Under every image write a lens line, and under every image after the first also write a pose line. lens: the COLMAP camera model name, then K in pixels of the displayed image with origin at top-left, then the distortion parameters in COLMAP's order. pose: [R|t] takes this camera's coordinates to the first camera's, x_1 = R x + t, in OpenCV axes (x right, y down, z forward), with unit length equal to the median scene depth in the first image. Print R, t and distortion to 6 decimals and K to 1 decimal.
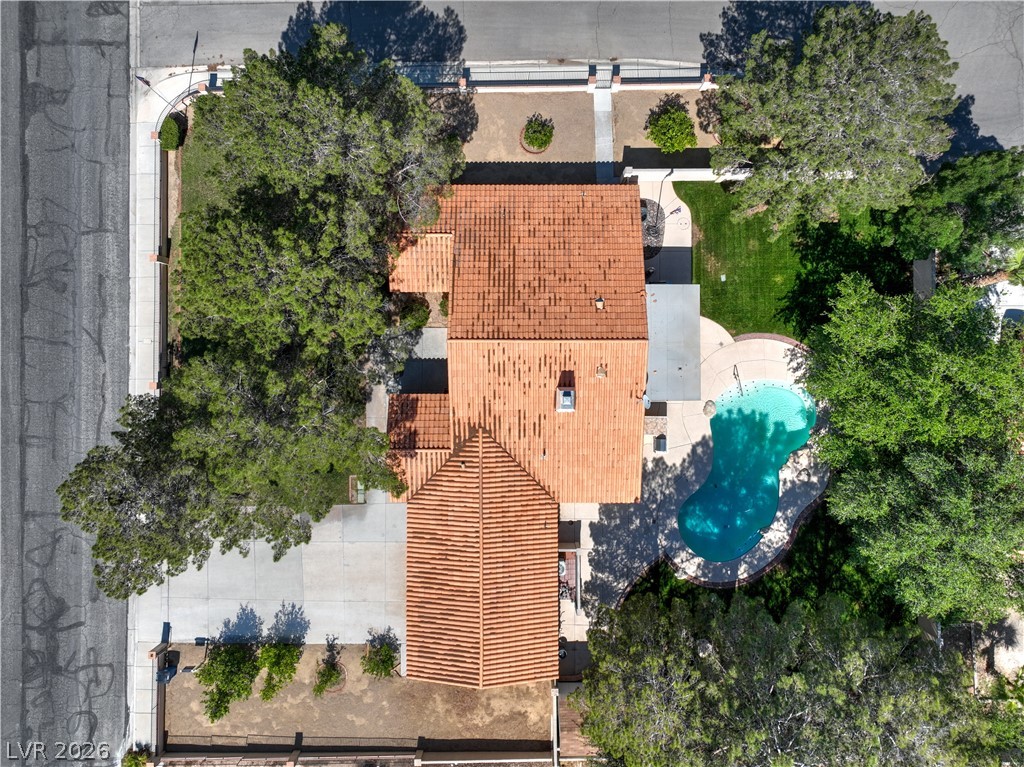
lens RADIAL K [[738.8, 0, 516.2], [0, 738.8, 343.9], [0, 0, 1]] dist [0.000961, 0.007409]
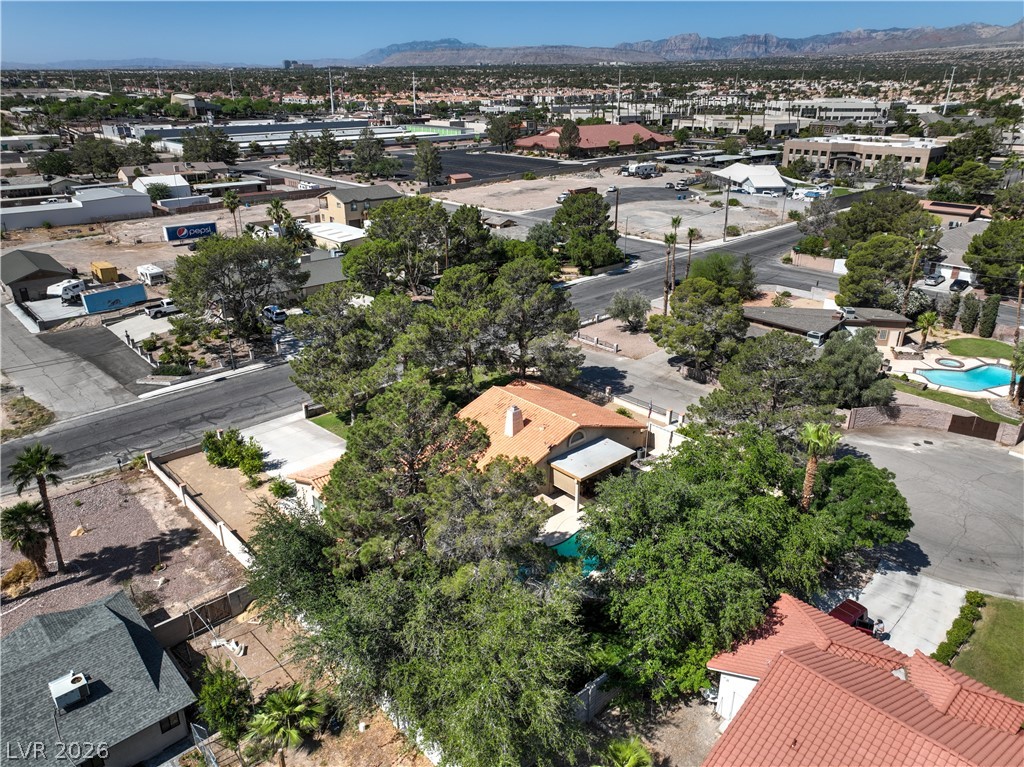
lens RADIAL K [[738.8, 0, 516.2], [0, 738.8, 343.9], [0, 0, 1]] dist [0.000961, 0.007409]
pose [[0.668788, 0.254807, -0.698424, 0.997420], [-0.743306, 0.247872, -0.621333, 0.893100], [0.014800, 0.934683, 0.355174, 0.271901]]
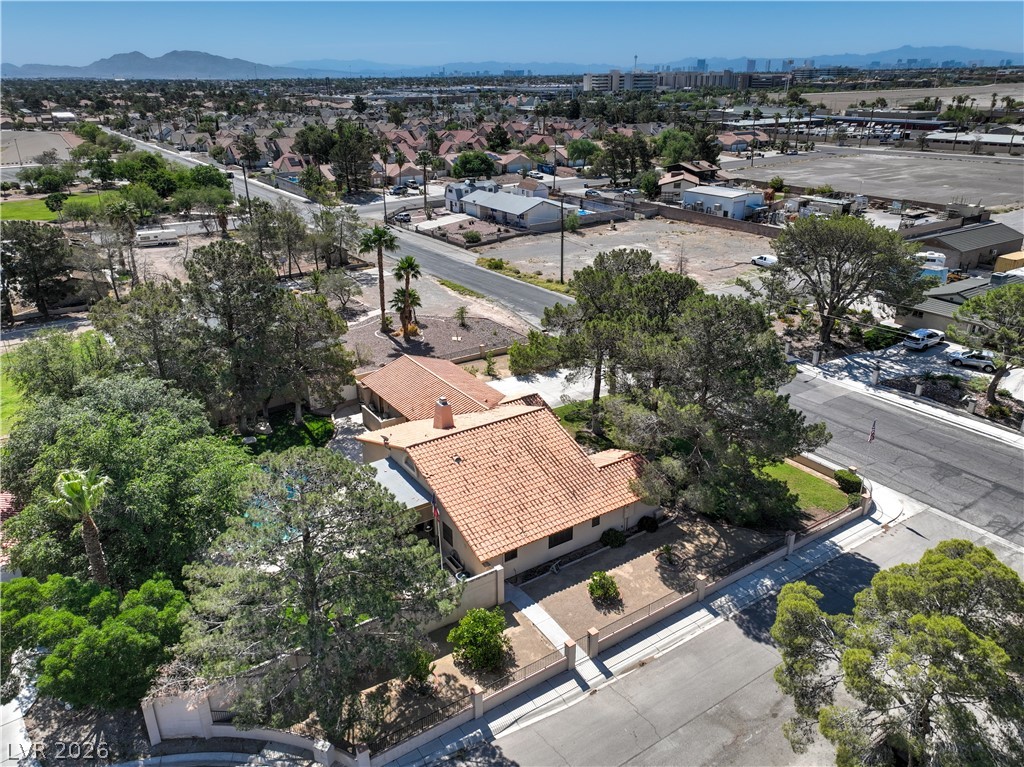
lens RADIAL K [[763.0, 0, 515.6], [0, 763.0, 344.6], [0, 0, 1]] dist [0.005092, 0.001795]
pose [[-0.834458, 0.195862, -0.515090, 0.567080], [-0.550537, -0.255164, 0.794858, -0.924045], [0.024250, 0.946852, 0.320753, 0.409059]]
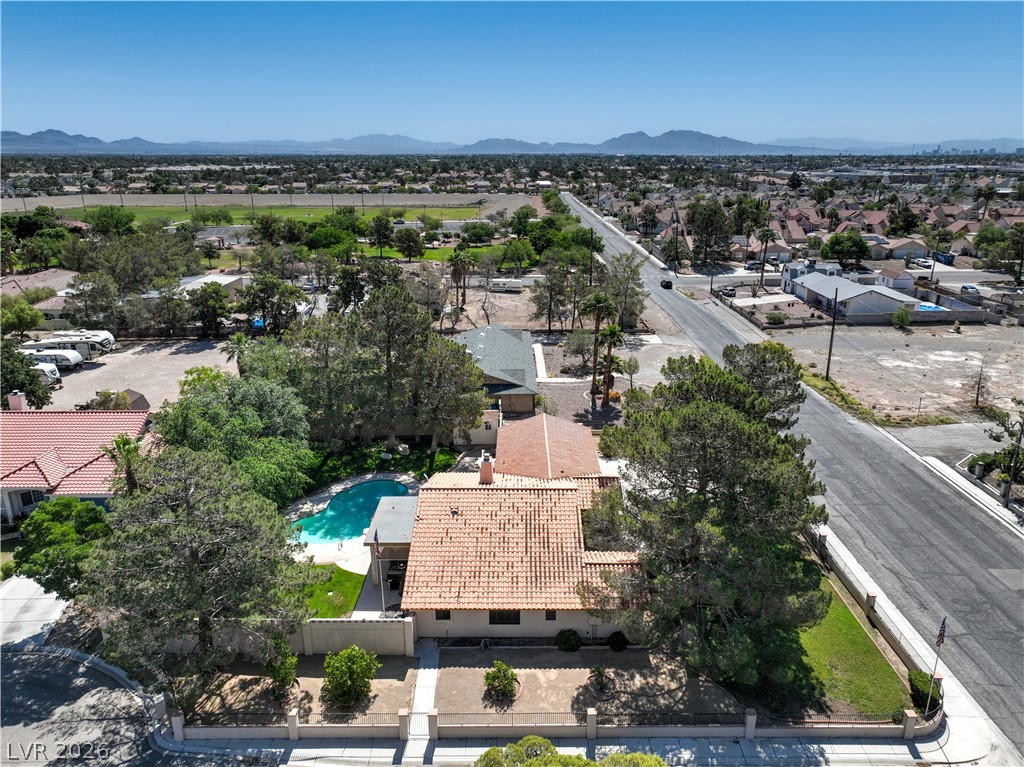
lens RADIAL K [[738.8, 0, 516.2], [0, 738.8, 343.9], [0, 0, 1]] dist [0.000961, 0.007409]
pose [[-0.999977, 0.003982, 0.005529, 0.005295], [0.004462, -0.230494, 0.973063, -1.067899], [0.005149, 0.973066, 0.230471, 0.415365]]
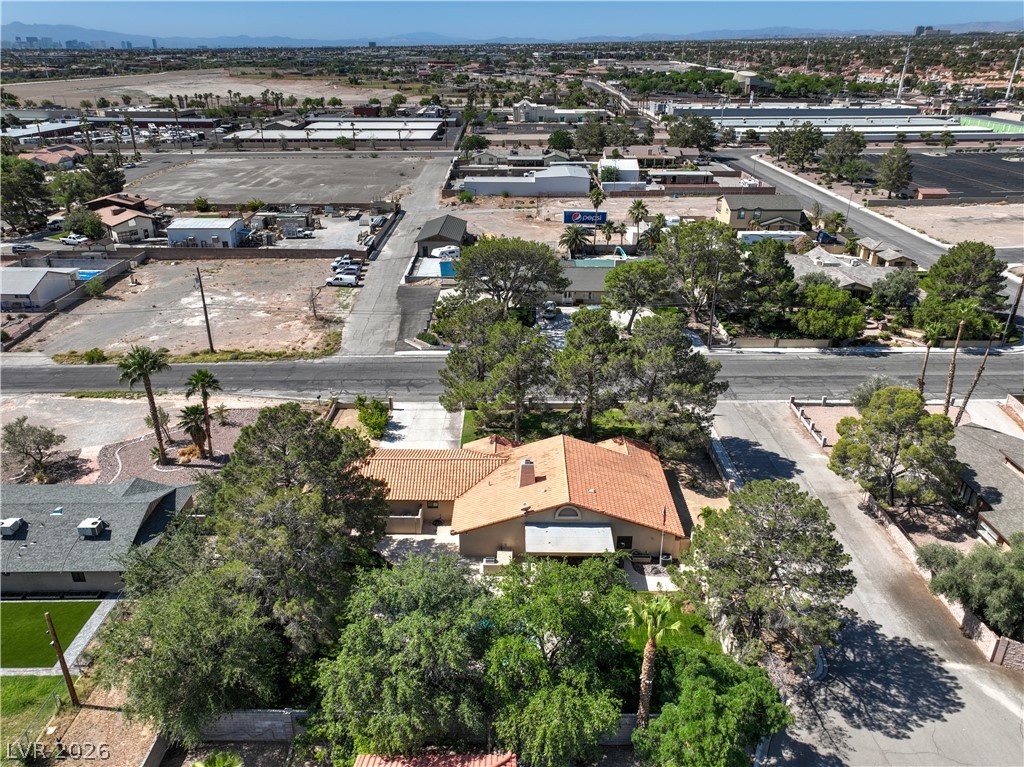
lens RADIAL K [[744.4, 0, 512.0], [0, 744.4, 383.5], [0, 0, 1]] dist [-0.000050, 0.006965]
pose [[-0.010123, 0.414525, -0.909982, 1.252758], [-0.999672, 0.017224, 0.018967, 0.068469], [0.023536, 0.909875, 0.414214, 0.174255]]
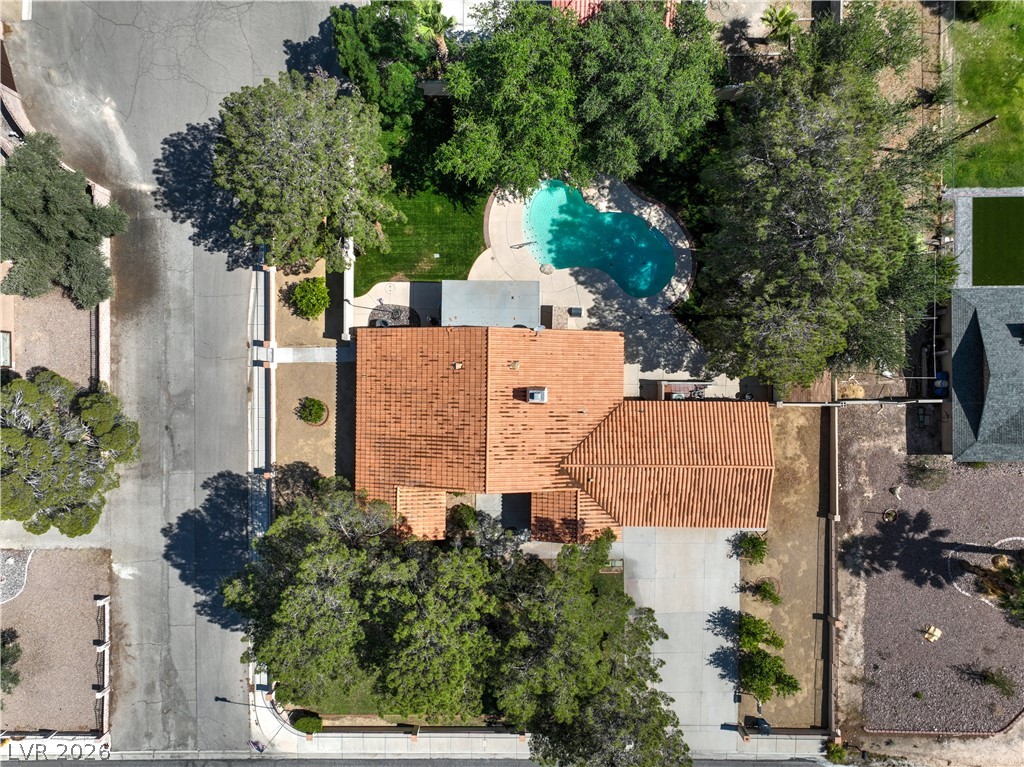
lens RADIAL K [[718.0, 0, 512.0], [0, 718.0, 383.5], [0, 0, 1]] dist [0.003959, 0.000034]
pose [[0.012078, -0.999926, 0.001539, 0.077373], [0.999566, 0.012115, 0.026866, 0.002716], [-0.026882, 0.001214, 0.999638, -0.154608]]
